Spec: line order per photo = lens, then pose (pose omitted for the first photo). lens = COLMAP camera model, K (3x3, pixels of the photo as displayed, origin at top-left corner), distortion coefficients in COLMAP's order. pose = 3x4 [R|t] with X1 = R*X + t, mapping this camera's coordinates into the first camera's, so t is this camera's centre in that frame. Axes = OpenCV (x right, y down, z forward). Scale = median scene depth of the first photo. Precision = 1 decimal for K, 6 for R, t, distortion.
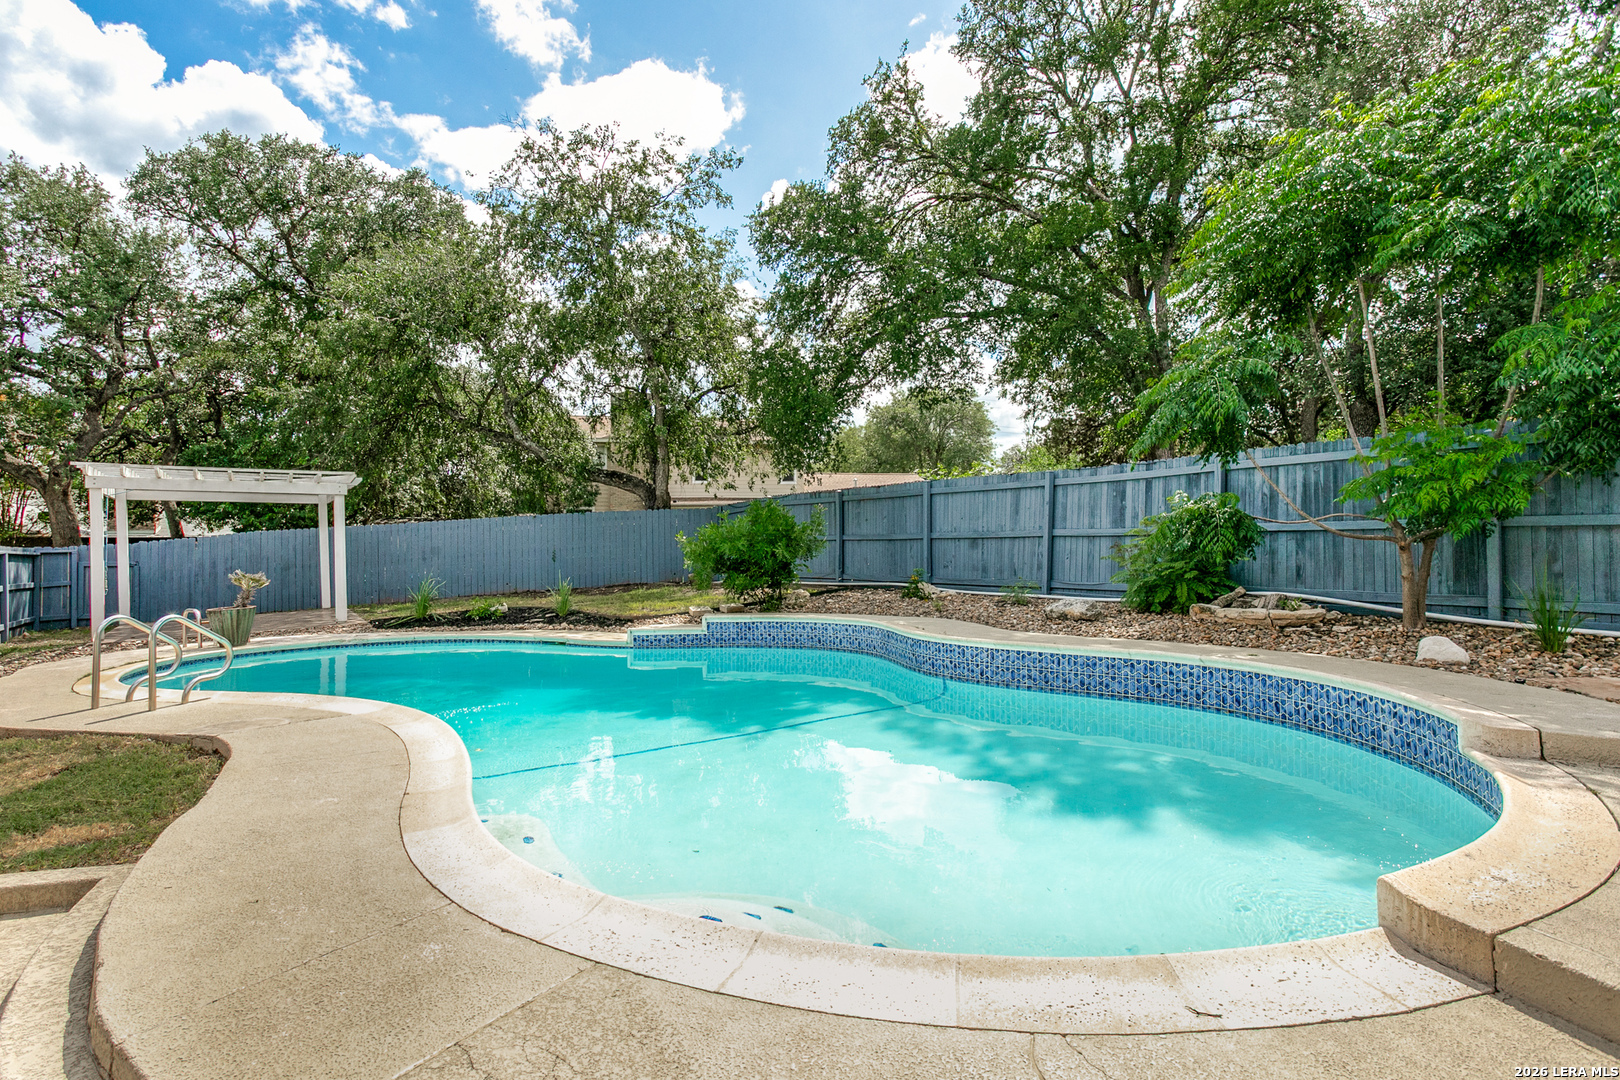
lens RADIAL K [[822.4, 0, 799.0], [0, 822.4, 548.5], [0, 0, 1]] dist [-0.007029, 0.003960]
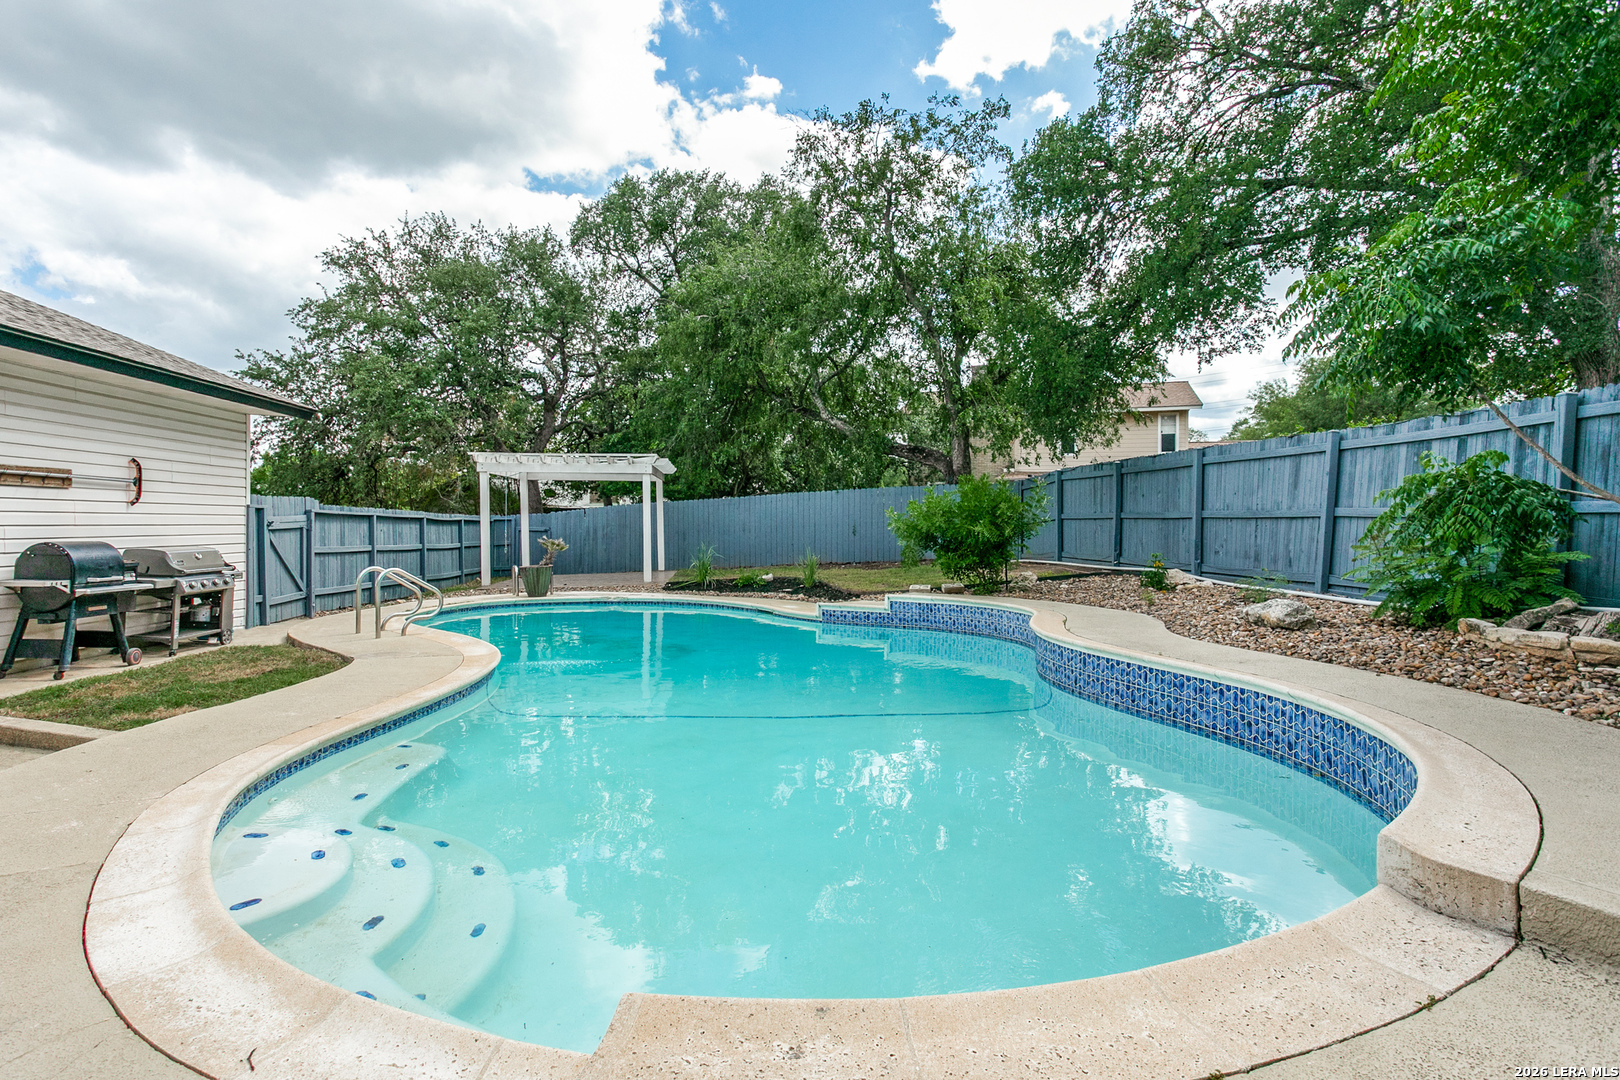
lens RADIAL K [[822.4, 0, 804.7], [0, 822.4, 536.4], [0, 0, 1]] dist [-0.007029, 0.003960]
pose [[0.878293, 0.024985, -0.477470, 0.219752], [-0.018131, 0.999656, 0.018959, -0.002117], [0.477780, -0.007995, 0.878443, 0.091187]]
